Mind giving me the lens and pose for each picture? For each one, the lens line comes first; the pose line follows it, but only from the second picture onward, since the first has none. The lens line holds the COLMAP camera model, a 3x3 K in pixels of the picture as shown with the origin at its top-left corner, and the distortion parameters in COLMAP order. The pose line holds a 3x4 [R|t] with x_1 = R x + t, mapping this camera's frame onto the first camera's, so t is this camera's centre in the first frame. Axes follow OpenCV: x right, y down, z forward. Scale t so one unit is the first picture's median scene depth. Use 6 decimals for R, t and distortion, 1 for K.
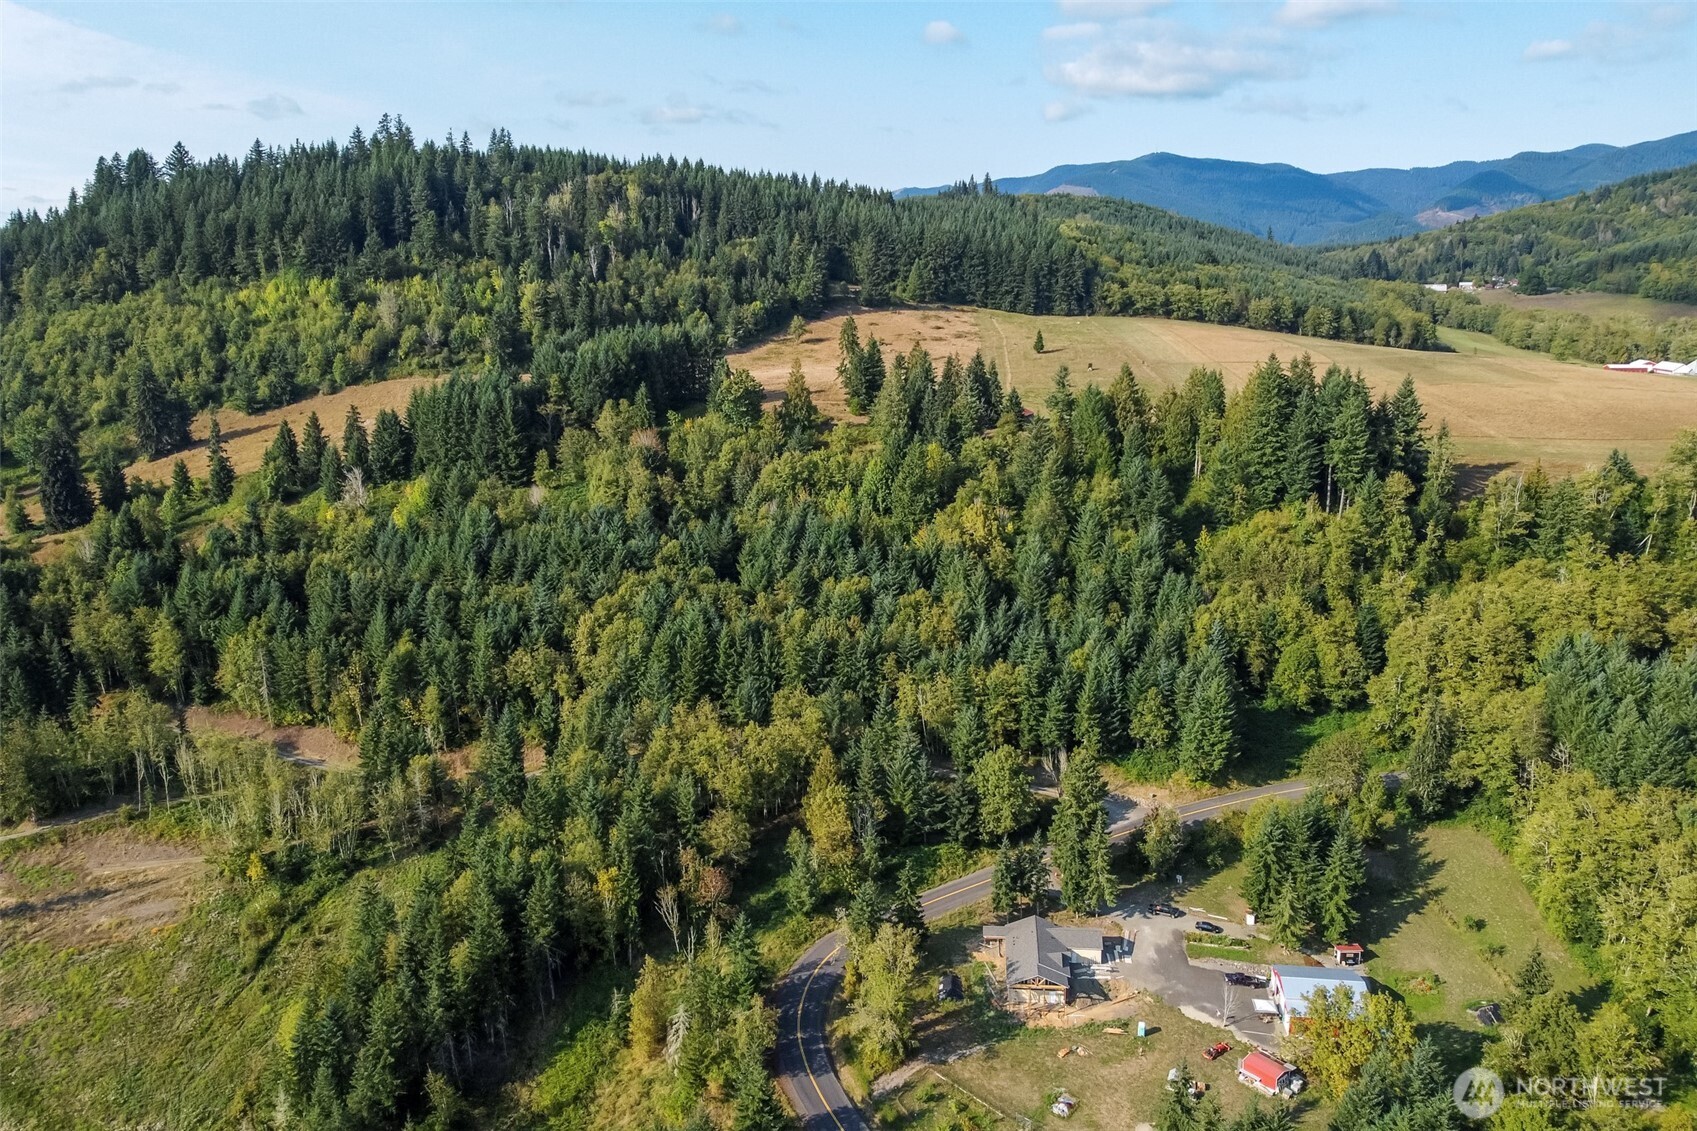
lens RADIAL K [[1343.9, 0, 836.6], [0, 1343.9, 520.3], [0, 0, 1]] dist [-0.008023, 0.002802]
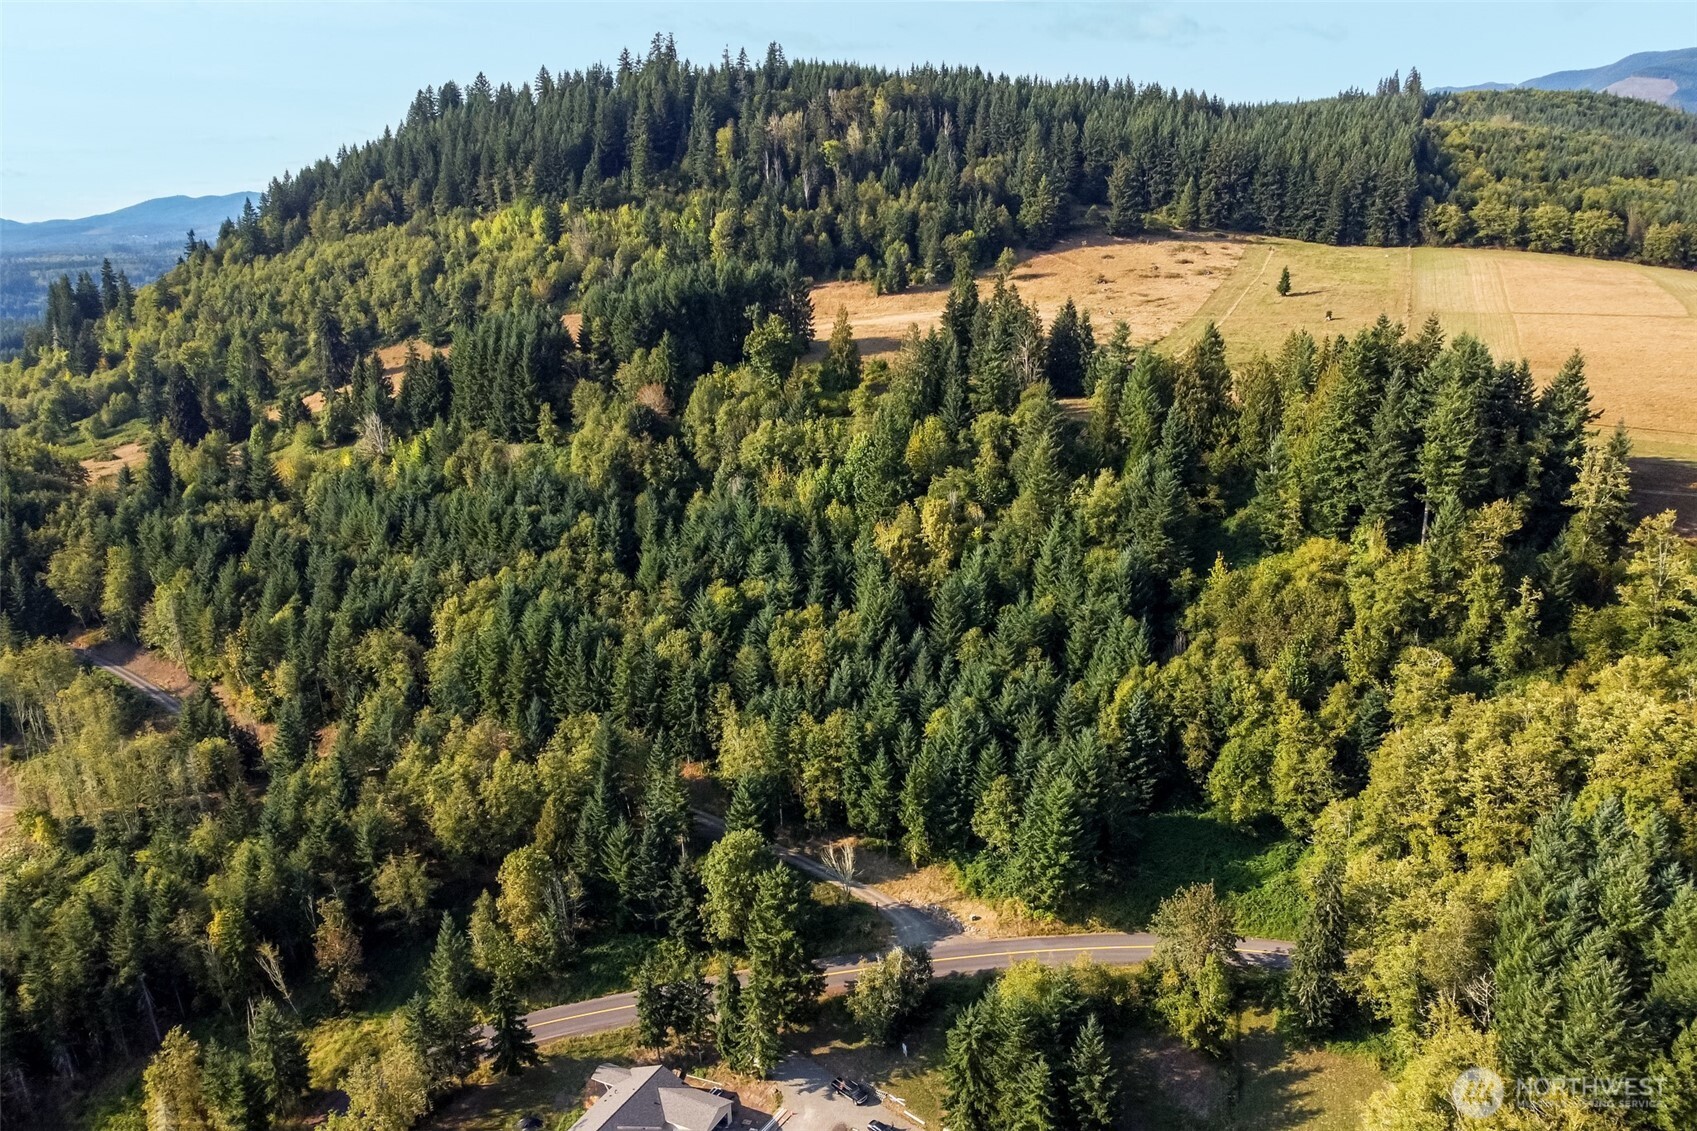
lens RADIAL K [[1343.9, 0, 845.6], [0, 1343.9, 562.9], [0, 0, 1]] dist [-0.008023, 0.002802]
pose [[0.928979, 0.086708, -0.359833, 0.258989], [-0.054131, 0.993548, 0.099663, -0.038703], [0.366153, -0.073107, 0.927679, 0.179049]]
